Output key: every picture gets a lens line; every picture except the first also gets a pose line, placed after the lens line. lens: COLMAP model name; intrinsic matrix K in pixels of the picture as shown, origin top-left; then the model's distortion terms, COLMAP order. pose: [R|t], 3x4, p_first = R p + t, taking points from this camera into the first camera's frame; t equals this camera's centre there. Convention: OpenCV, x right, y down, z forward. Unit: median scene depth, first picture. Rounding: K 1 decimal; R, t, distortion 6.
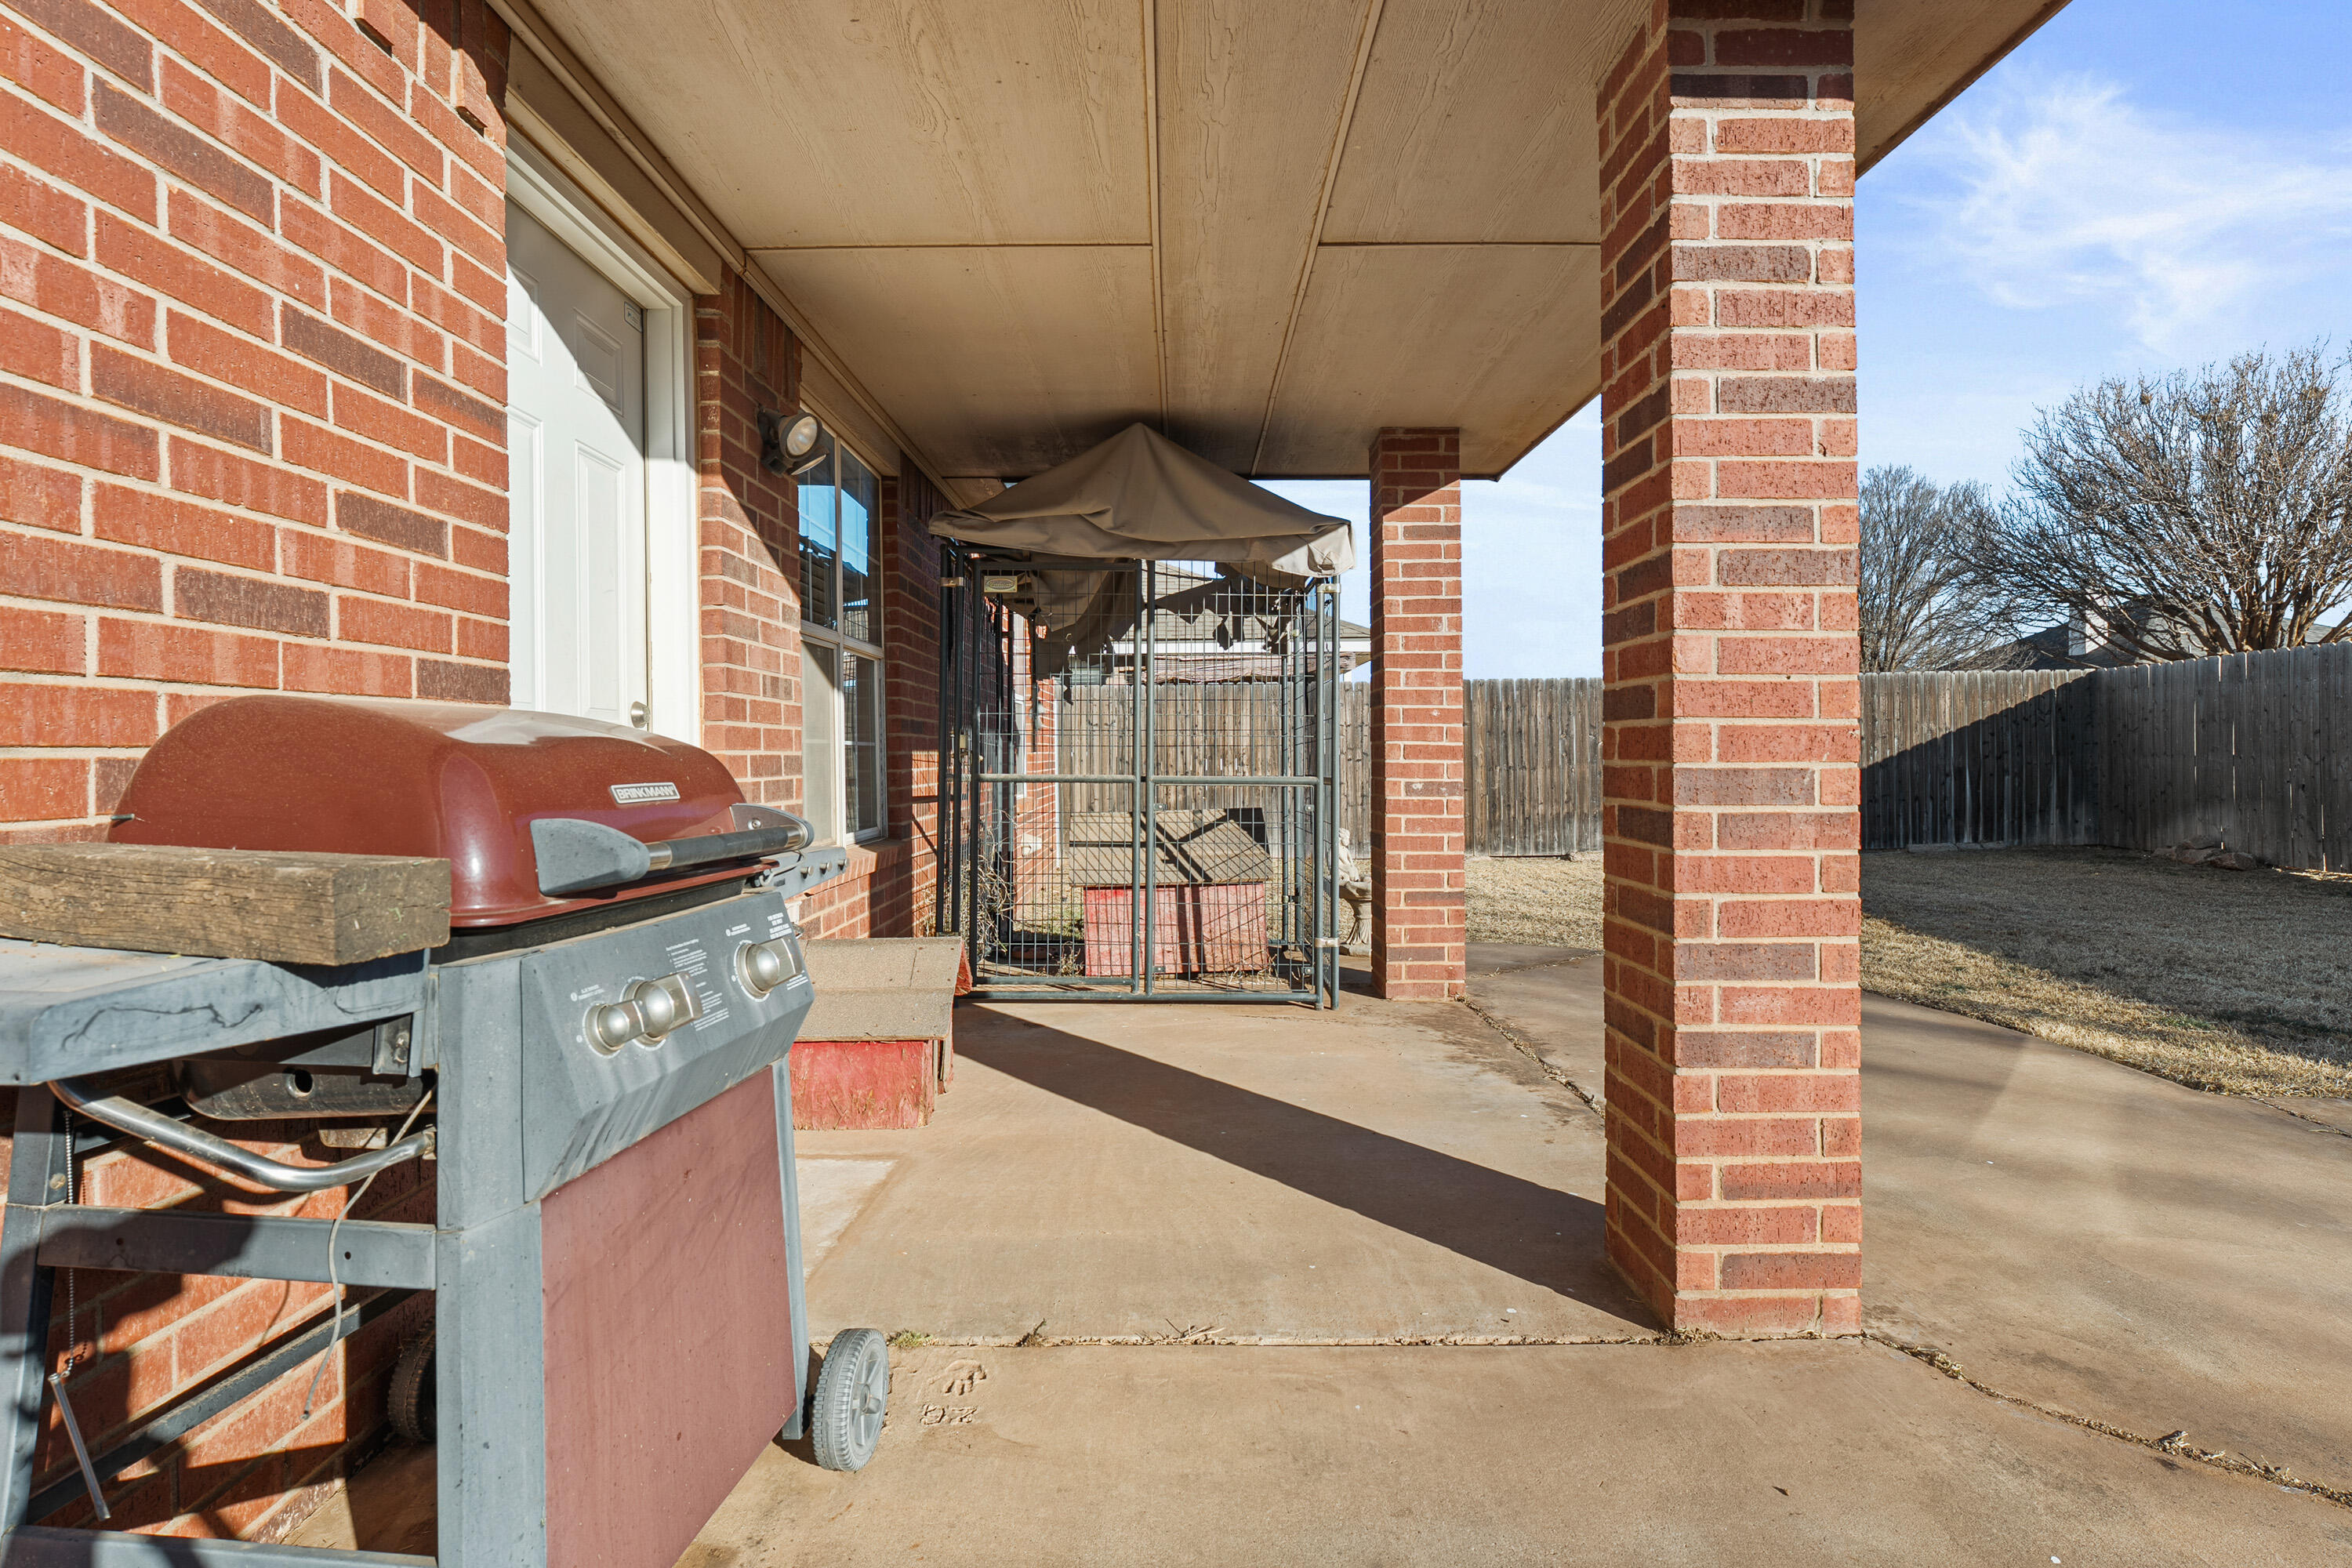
lens RADIAL K [[1110.9, 0, 1186.2], [0, 1110.9, 759.4], [0, 0, 1]] dist [-0.004440, -0.000926]
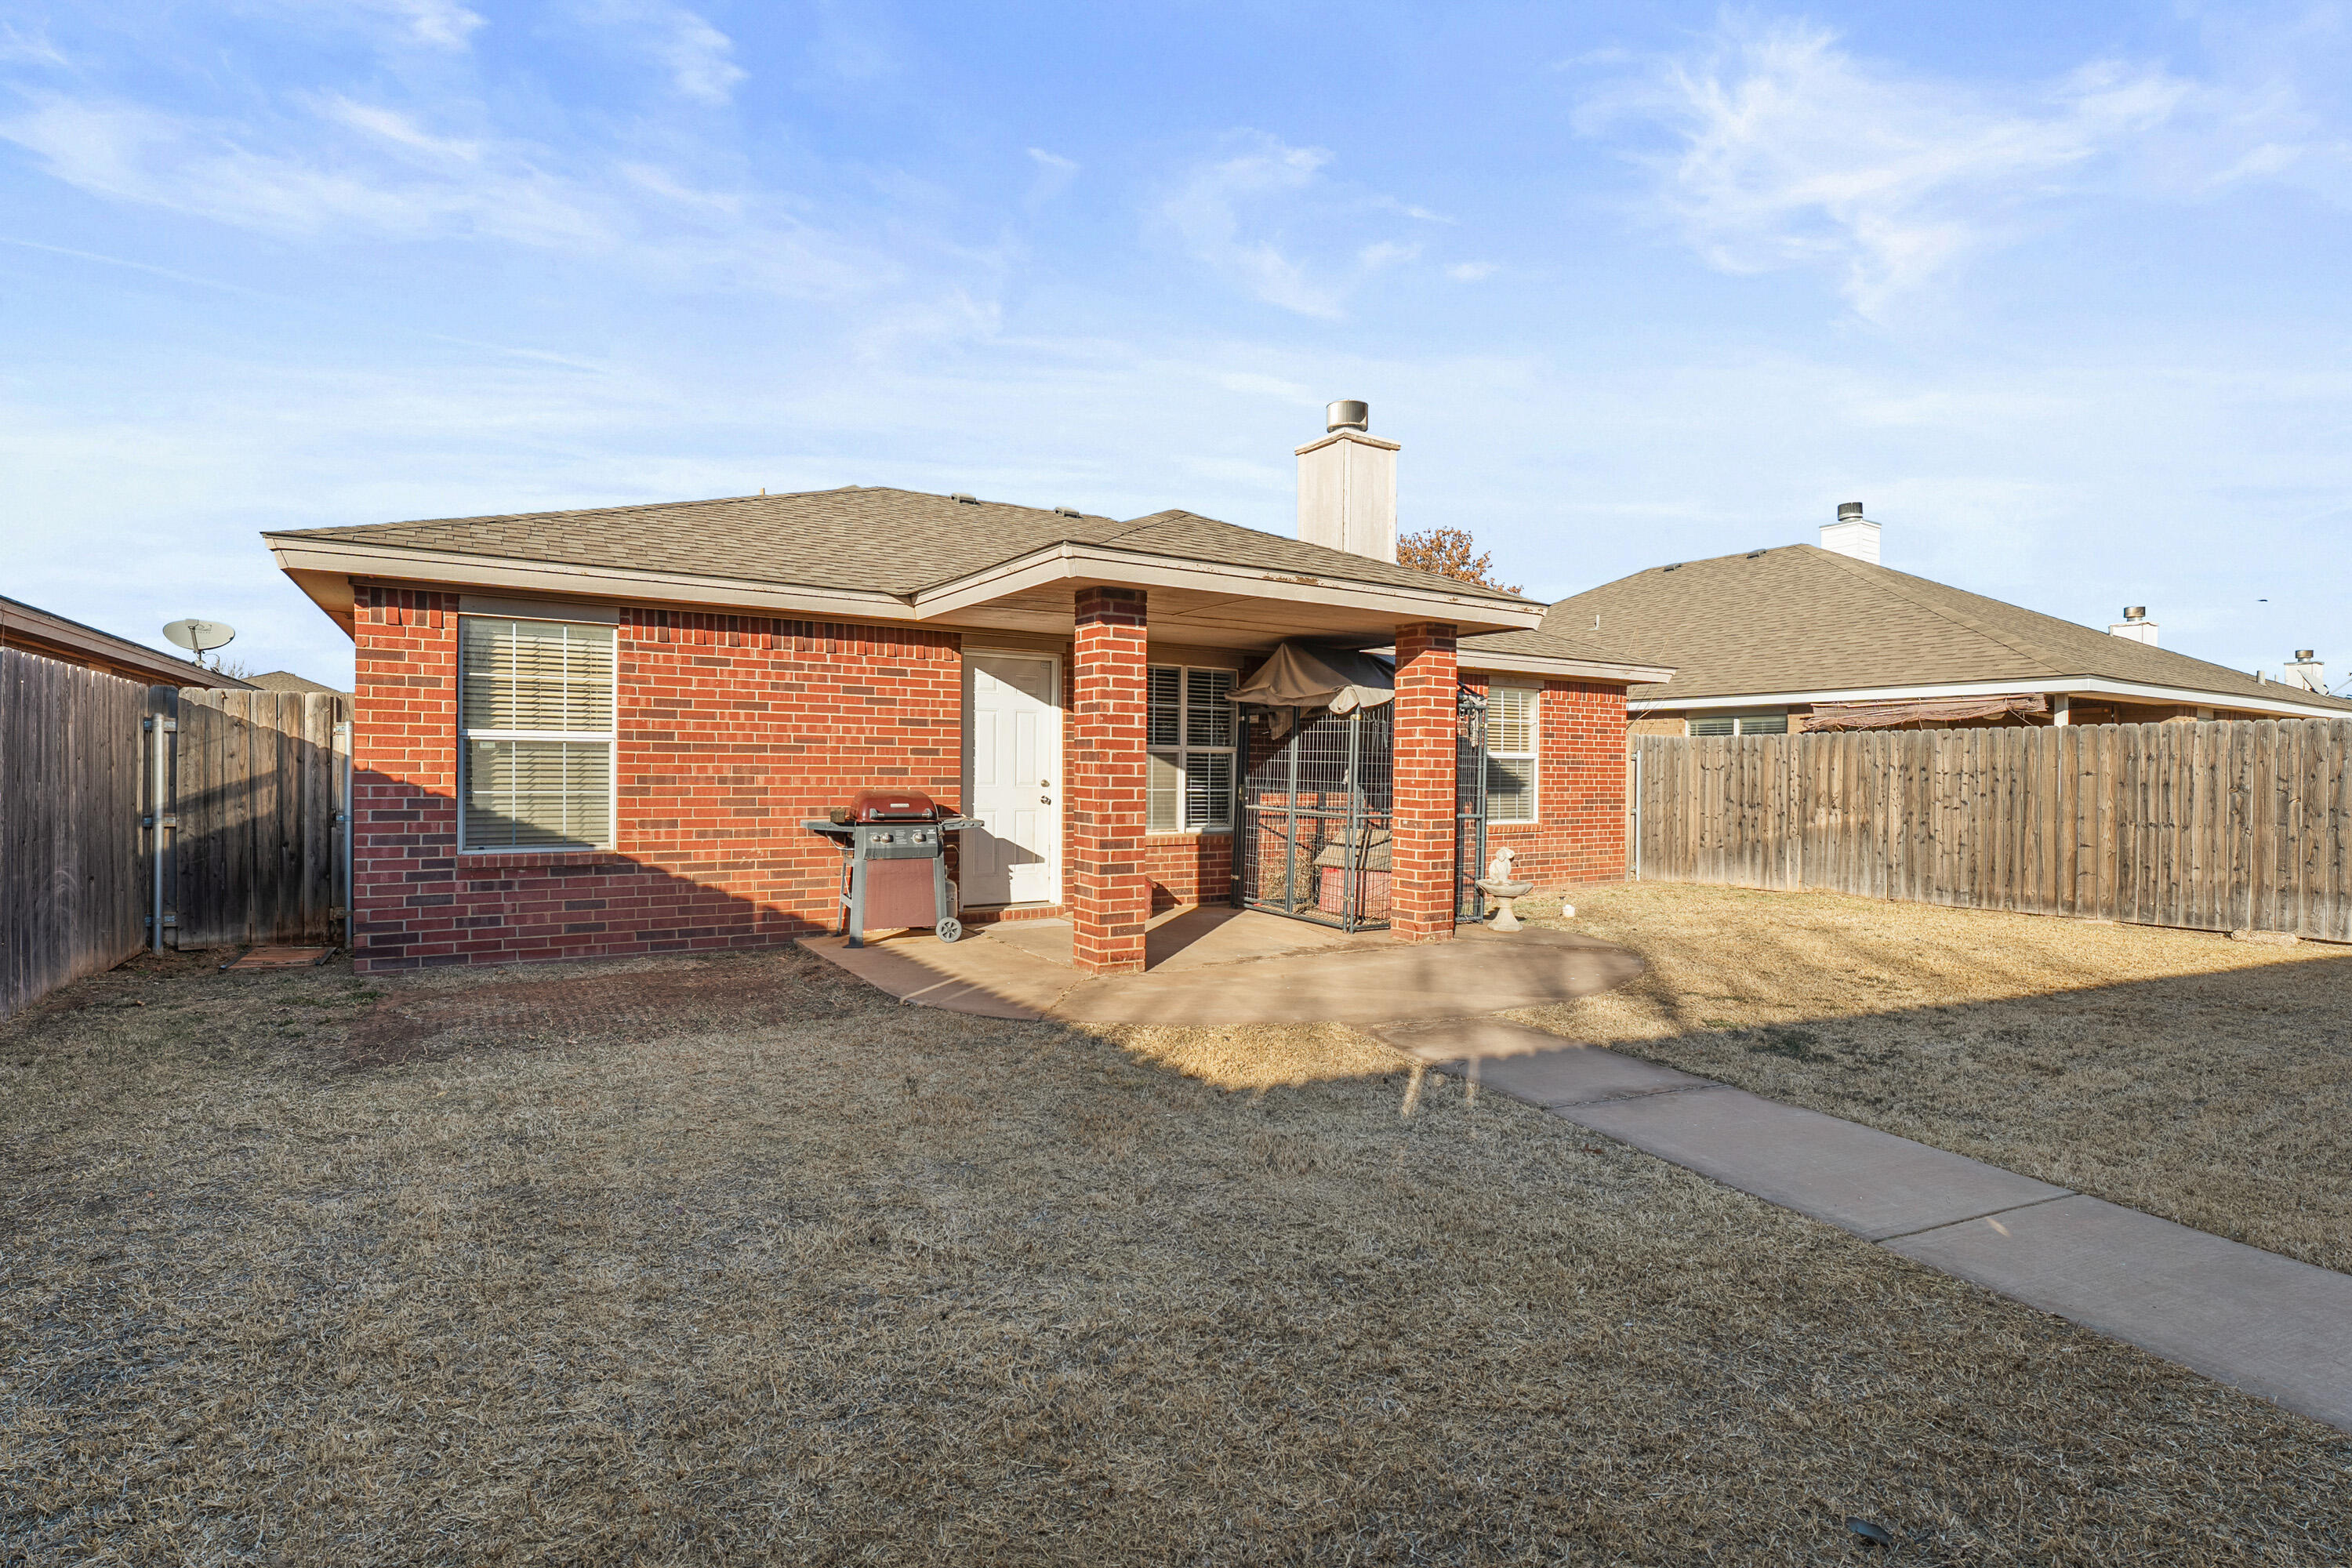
lens RADIAL K [[1104.5, 0, 1176.0], [0, 1104.5, 784.0], [0, 0, 1]] dist [-0.003612, -0.000482]
pose [[0.535082, 0.020840, -0.844543, 3.972470], [-0.017251, 0.999757, 0.013741, -0.144874], [0.844624, 0.007217, 0.535311, -0.701462]]
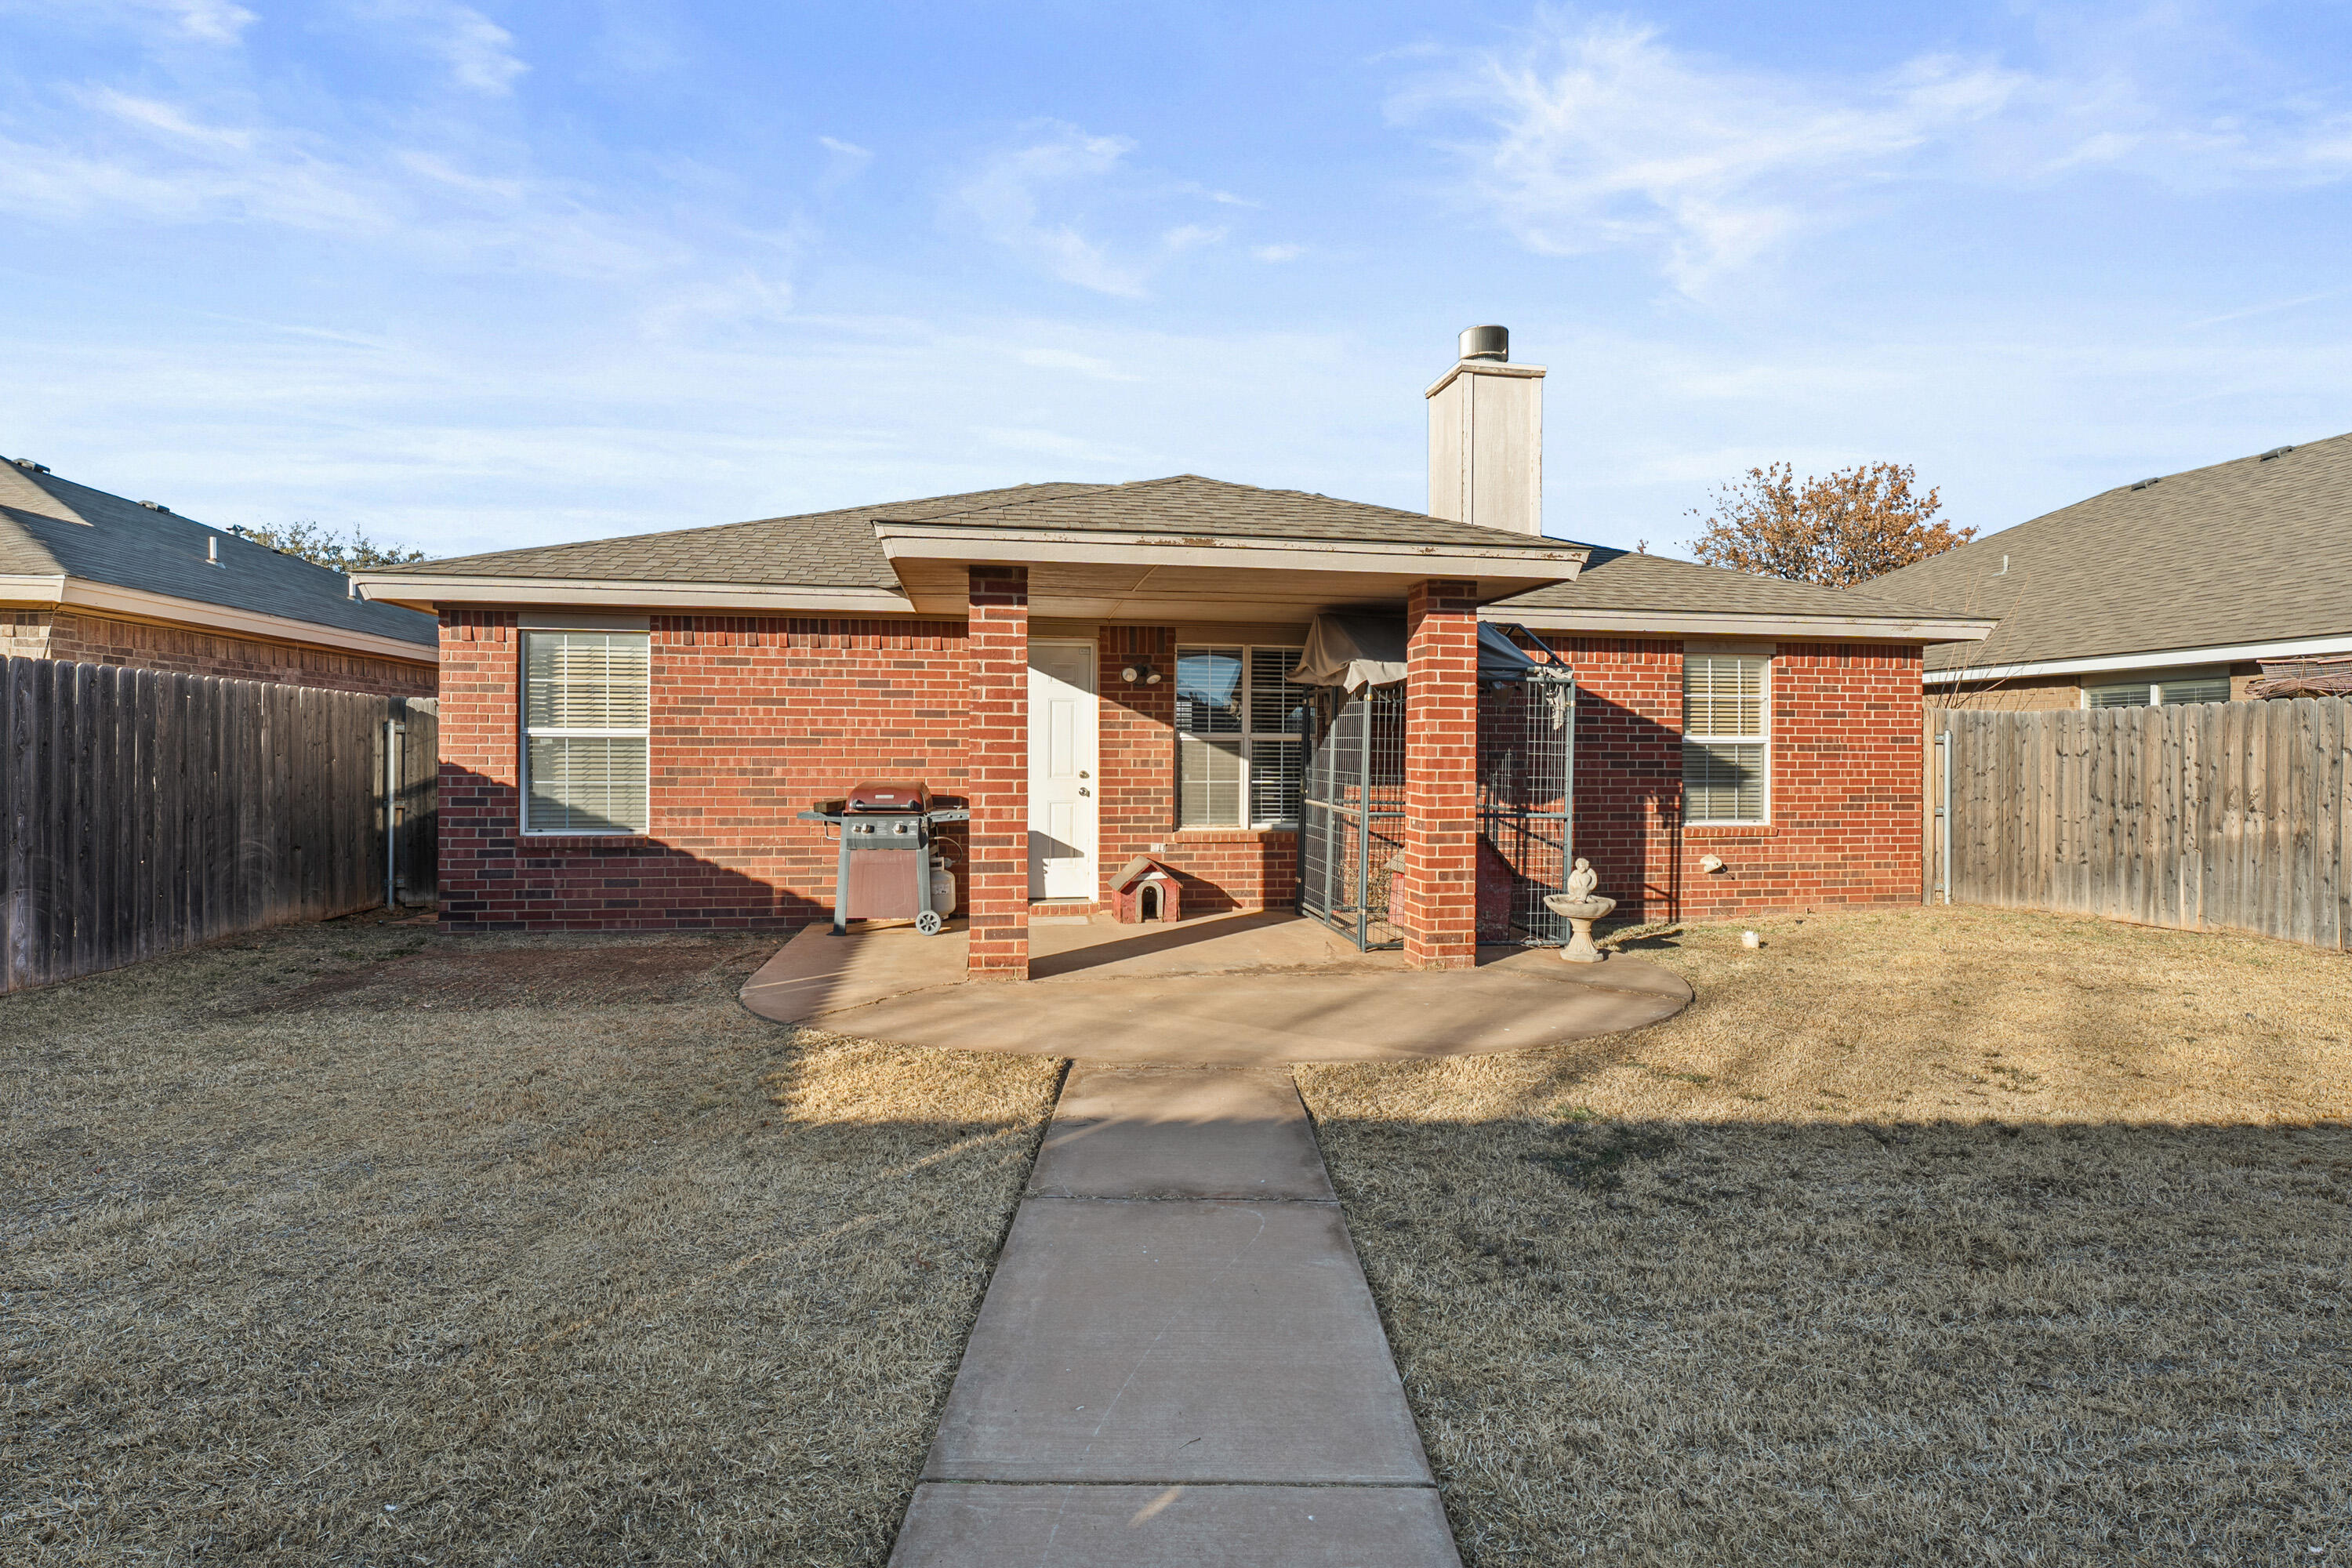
lens RADIAL K [[1110.9, 0, 1186.2], [0, 1110.9, 759.4], [0, 0, 1]] dist [-0.004440, -0.000926]
pose [[0.164062, 0.008738, -0.986411, 4.271854], [-0.011248, 0.999912, 0.006986, -0.174592], [0.986386, 0.009949, 0.164145, 1.200539]]
